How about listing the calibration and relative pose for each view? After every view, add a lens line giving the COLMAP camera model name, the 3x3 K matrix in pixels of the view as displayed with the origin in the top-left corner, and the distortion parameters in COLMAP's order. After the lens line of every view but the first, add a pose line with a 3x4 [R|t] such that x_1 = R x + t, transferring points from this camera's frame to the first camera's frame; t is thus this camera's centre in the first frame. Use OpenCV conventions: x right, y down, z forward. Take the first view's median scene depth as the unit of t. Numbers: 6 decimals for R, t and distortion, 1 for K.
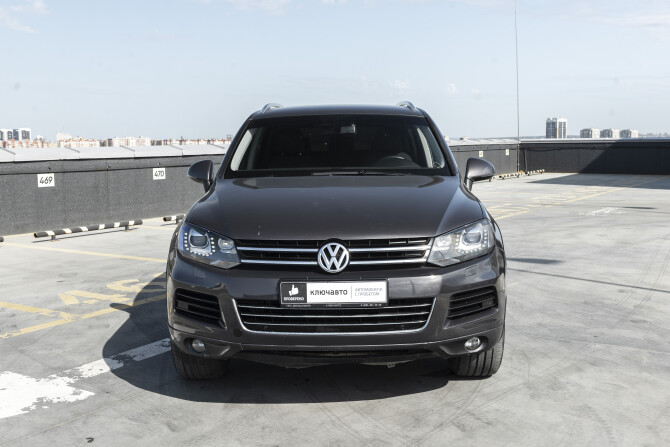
lens RADIAL K [[786.4, 0, 335.0], [0, 786.4, 223.5], [0, 0, 1]] dist [-0.018718, 0.015875]
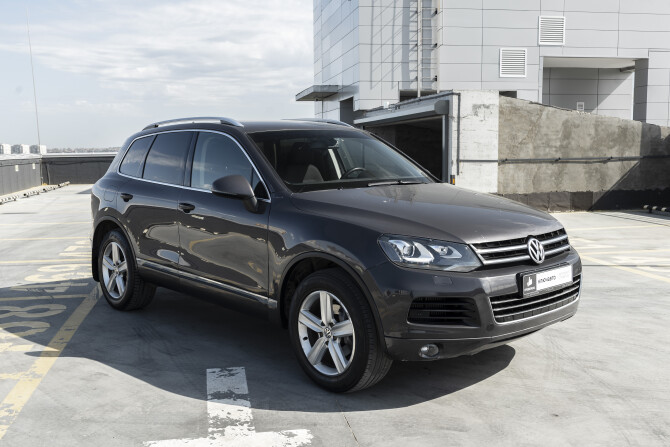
lens RADIAL K [[690.8, 0, 335.0], [0, 690.8, 223.5], [0, 0, 1]] dist [0.001833, -0.007299]
pose [[0.729146, -0.071402, 0.680623, -0.810163], [0.075759, 0.996851, 0.023416, -0.040064], [-0.680152, 0.034490, 0.732260, 0.372608]]
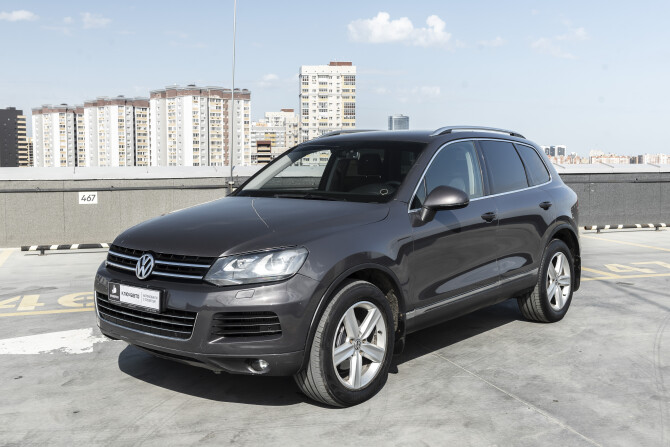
lens RADIAL K [[732.7, 0, 335.0], [0, 732.7, 223.5], [0, 0, 1]] dist [-0.017733, -0.016182]
pose [[0.773908, 0.066233, -0.629825, 0.773211], [-0.075052, 0.997100, 0.012634, -0.047633], [0.628835, 0.037492, 0.776634, 0.282623]]
